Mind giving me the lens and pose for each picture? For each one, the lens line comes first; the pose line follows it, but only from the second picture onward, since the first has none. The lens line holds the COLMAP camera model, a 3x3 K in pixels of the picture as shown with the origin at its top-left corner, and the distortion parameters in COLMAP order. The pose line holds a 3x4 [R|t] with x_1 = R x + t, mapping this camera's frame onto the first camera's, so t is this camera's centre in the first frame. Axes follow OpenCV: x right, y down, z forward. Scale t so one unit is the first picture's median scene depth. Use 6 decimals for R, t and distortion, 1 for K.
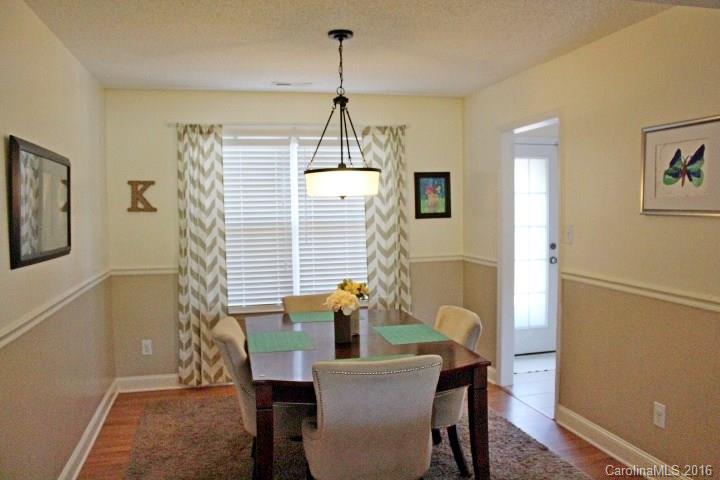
lens RADIAL K [[604.3, 0, 360.0], [0, 604.3, 240.0], [0, 0, 1]] dist [-0.159308, 0.151188]
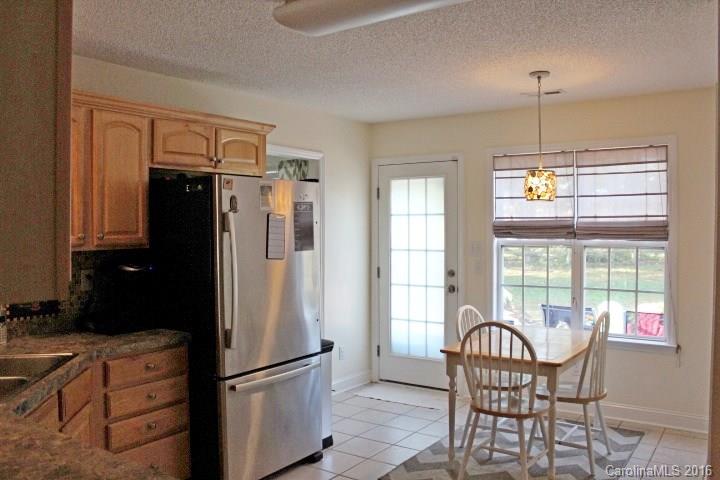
lens RADIAL K [[604.3, 0, 360.0], [0, 604.3, 240.0], [0, 0, 1]] dist [-0.159308, 0.151188]
pose [[0.661848, 0.028586, -0.749093, 1.011149], [-0.042038, 0.999116, 0.000985, -0.038543], [0.748459, 0.030838, 0.662464, 0.322279]]
